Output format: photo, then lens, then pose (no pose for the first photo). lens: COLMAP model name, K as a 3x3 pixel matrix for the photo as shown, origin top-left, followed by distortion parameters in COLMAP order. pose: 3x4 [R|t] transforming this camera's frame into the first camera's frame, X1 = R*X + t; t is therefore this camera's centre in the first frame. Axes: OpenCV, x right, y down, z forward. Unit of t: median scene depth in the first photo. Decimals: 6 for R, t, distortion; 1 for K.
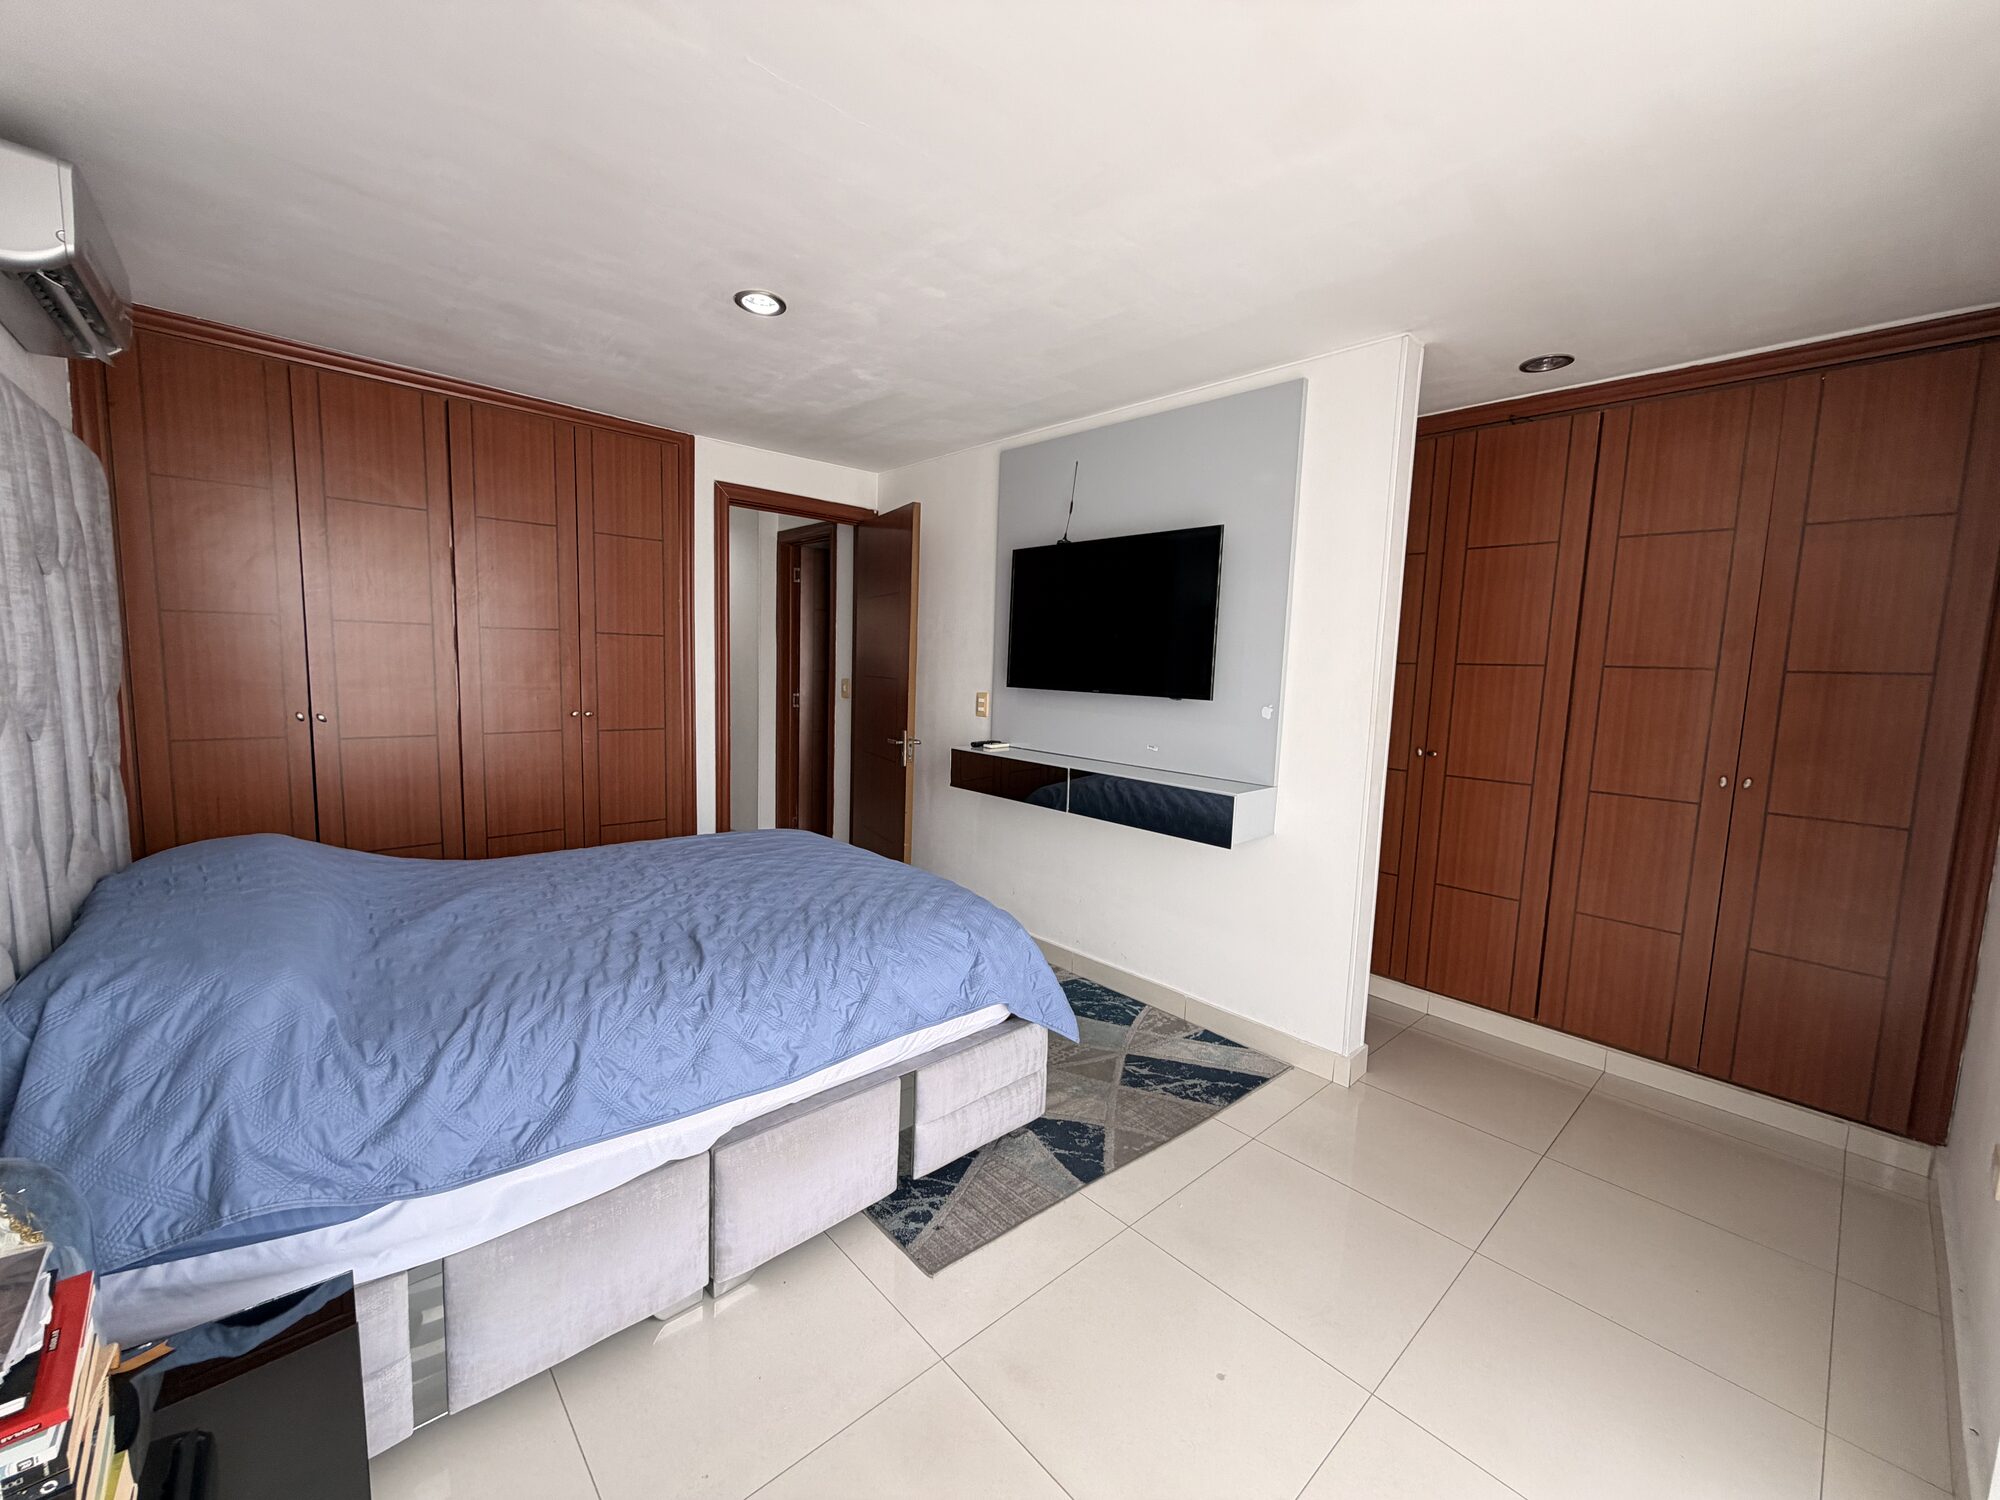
lens RADIAL K [[799.0, 0, 992.3], [0, 799.0, 747.0], [0, 0, 1]] dist [-0.000285, 0.000393]
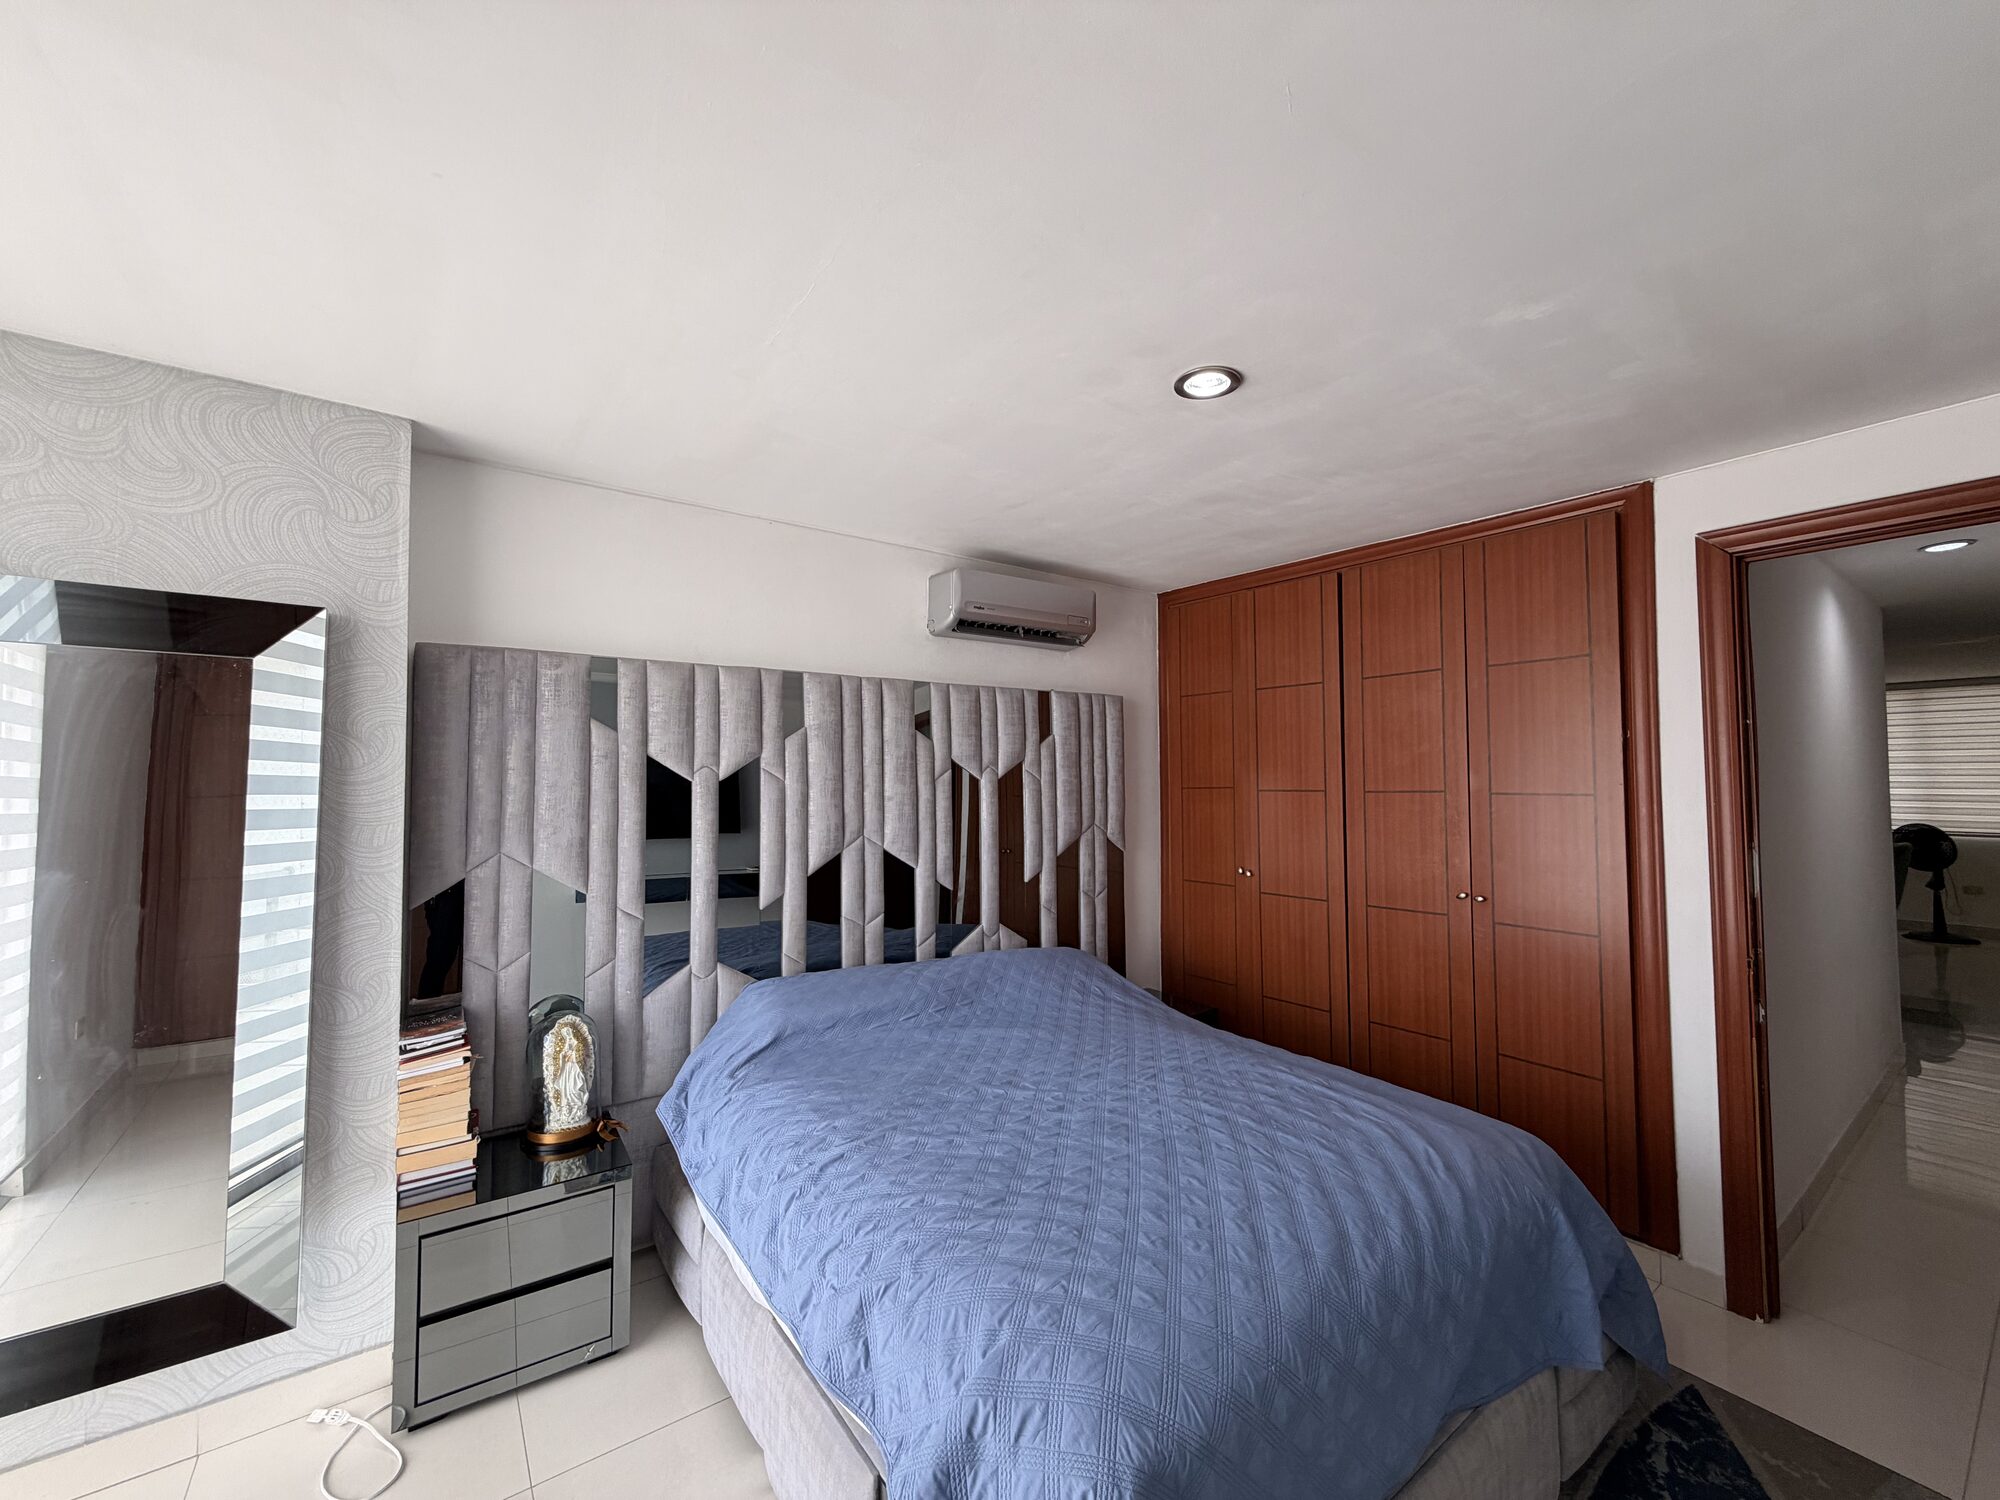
lens RADIAL K [[799.0, 0, 992.3], [0, 799.0, 747.0], [0, 0, 1]] dist [-0.000285, 0.000393]
pose [[-0.112380, -0.074633, -0.990858, 0.508749], [-0.106737, 0.992312, -0.062637, -0.140193], [0.987916, 0.098722, -0.119483, 0.975510]]
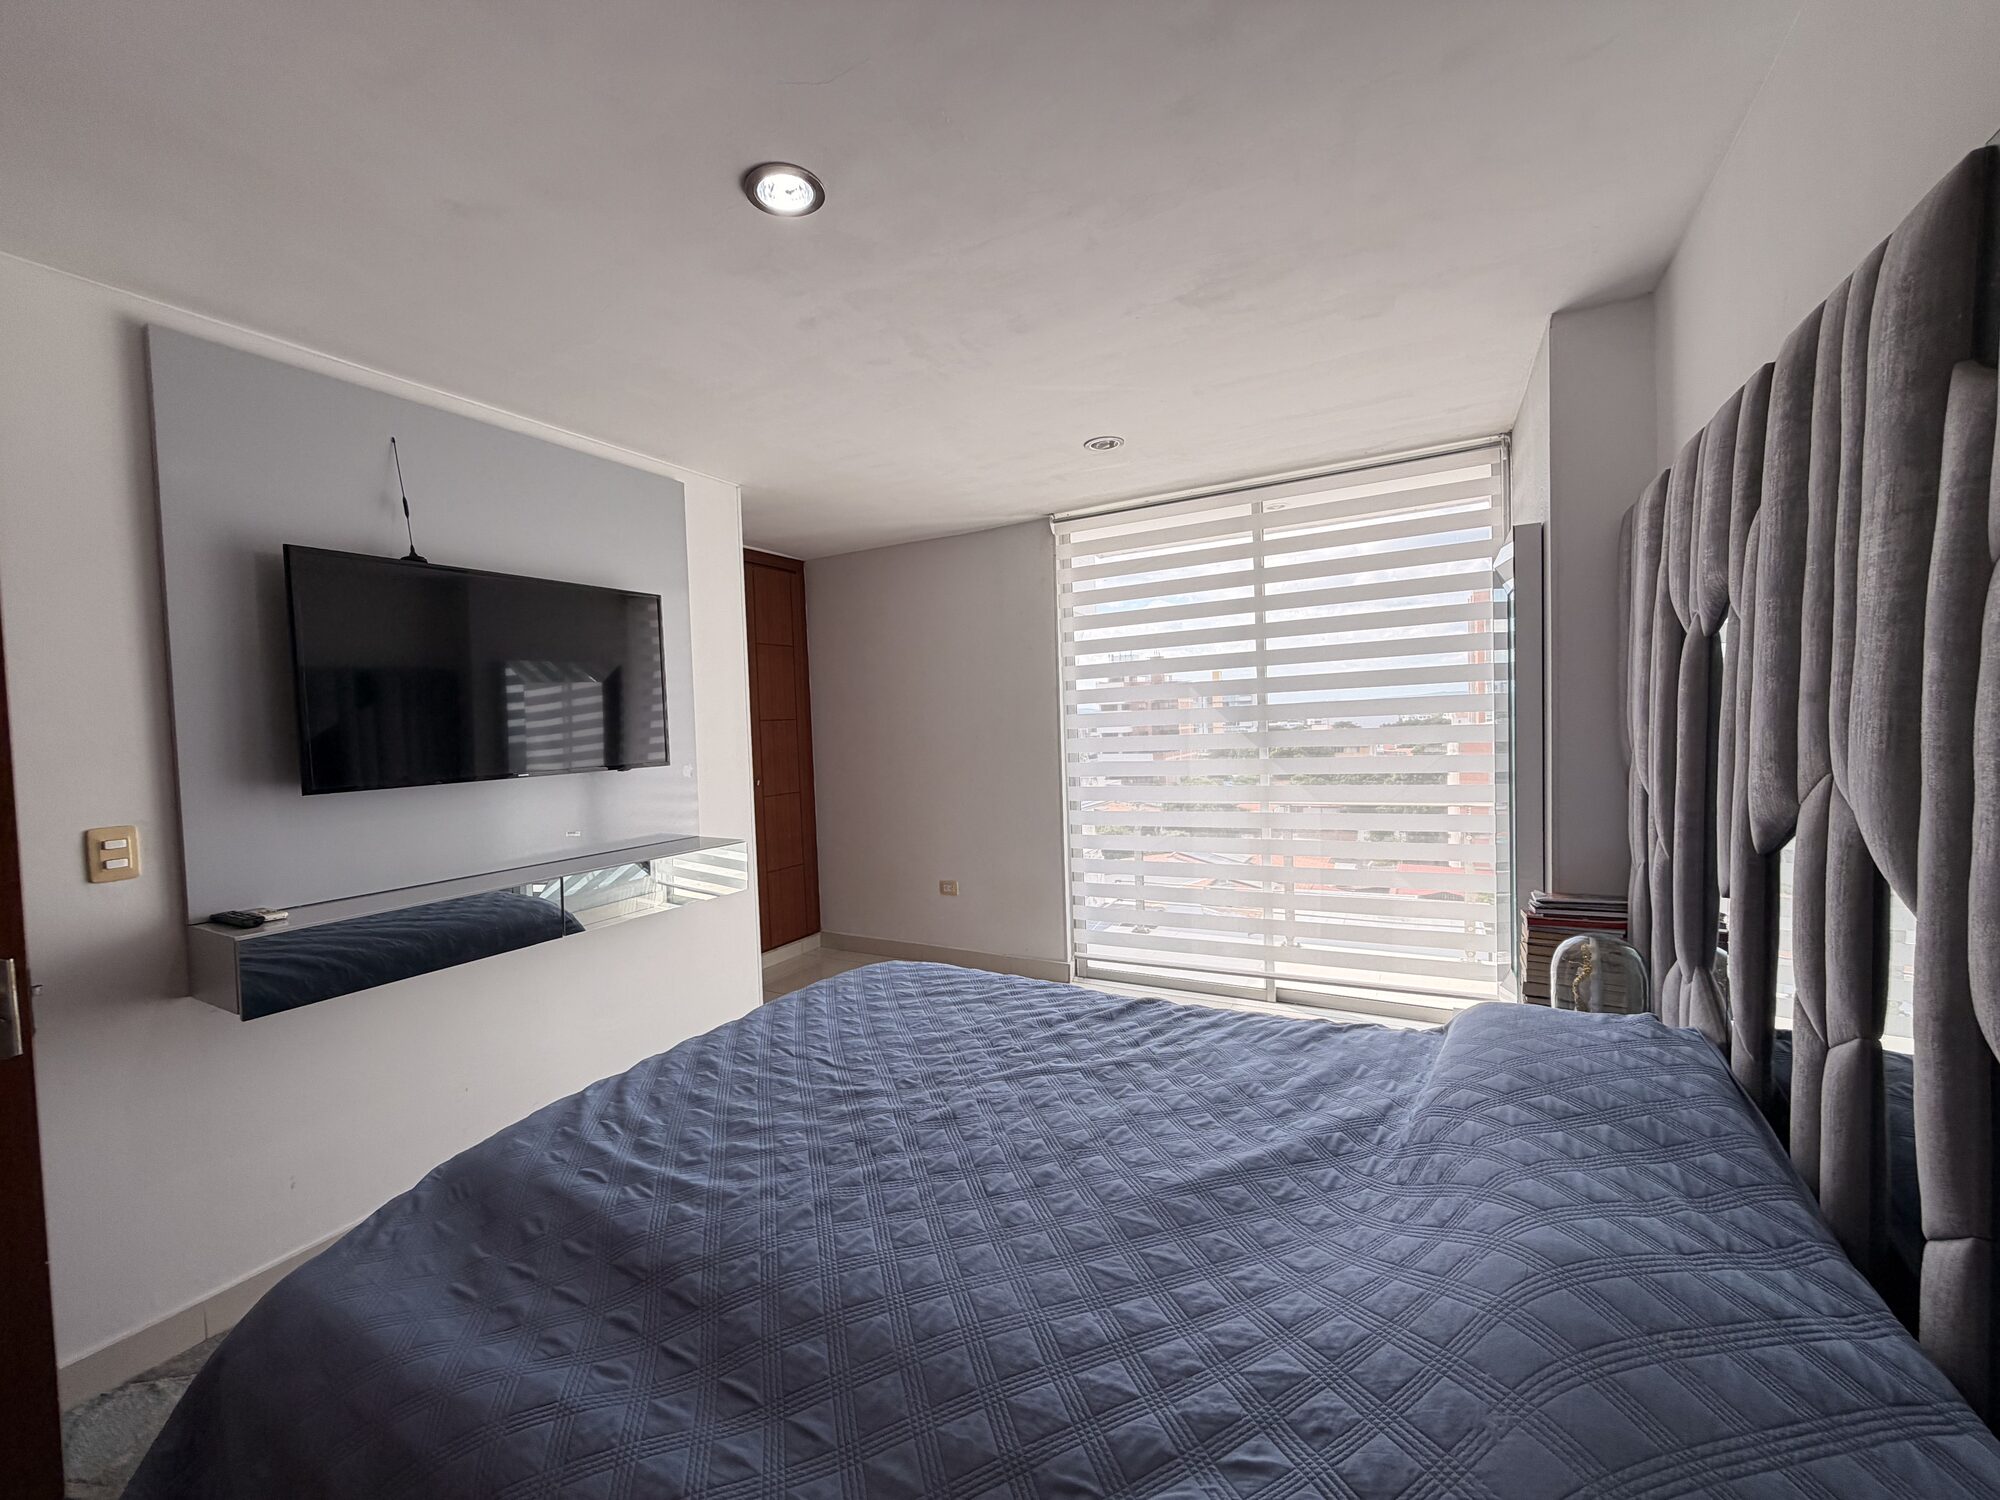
lens RADIAL K [[799.0, 0, 992.3], [0, 799.0, 747.0], [0, 0, 1]] dist [-0.000285, 0.000393]
pose [[-0.320116, -0.057500, 0.945632, -1.034895], [0.125328, 0.986814, 0.102430, -0.170152], [-0.939052, 0.151304, -0.308689, 1.175278]]
